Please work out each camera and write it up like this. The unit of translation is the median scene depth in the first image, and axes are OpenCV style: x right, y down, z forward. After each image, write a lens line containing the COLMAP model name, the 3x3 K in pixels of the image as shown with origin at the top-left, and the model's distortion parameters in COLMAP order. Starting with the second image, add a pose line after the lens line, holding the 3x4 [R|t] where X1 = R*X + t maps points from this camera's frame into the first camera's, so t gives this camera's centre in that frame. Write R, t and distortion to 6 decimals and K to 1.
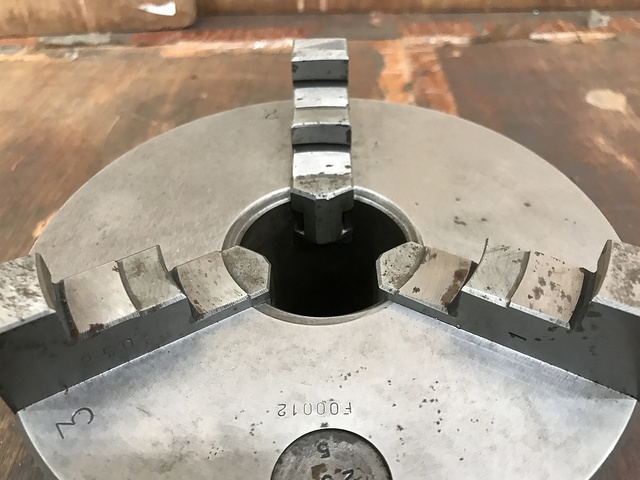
lens RADIAL K [[540.0, 0, 323.6], [0, 540.0, 237.5], [0, 0, 1]] dist [-0.019881, 0.007771]
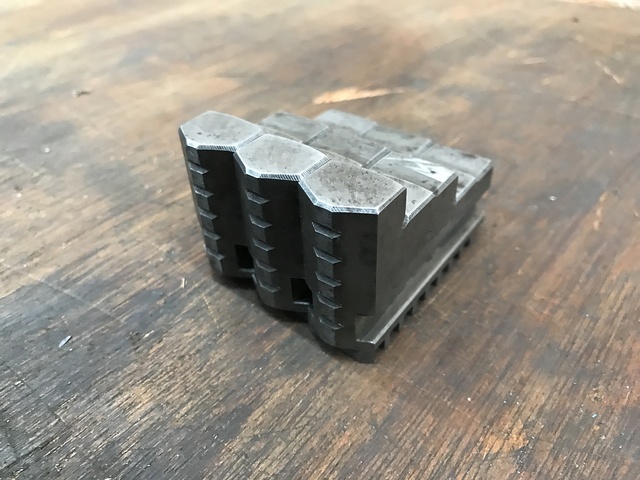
lens RADIAL K [[540.0, 0, 320.6], [0, 540.0, 241.3], [0, 0, 1]] dist [-0.019881, 0.007771]
pose [[0.764027, 0.401914, -0.504706, -0.007121], [-0.426306, 0.901655, 0.072674, 0.198960], [0.484279, 0.159634, 0.860227, 0.449974]]
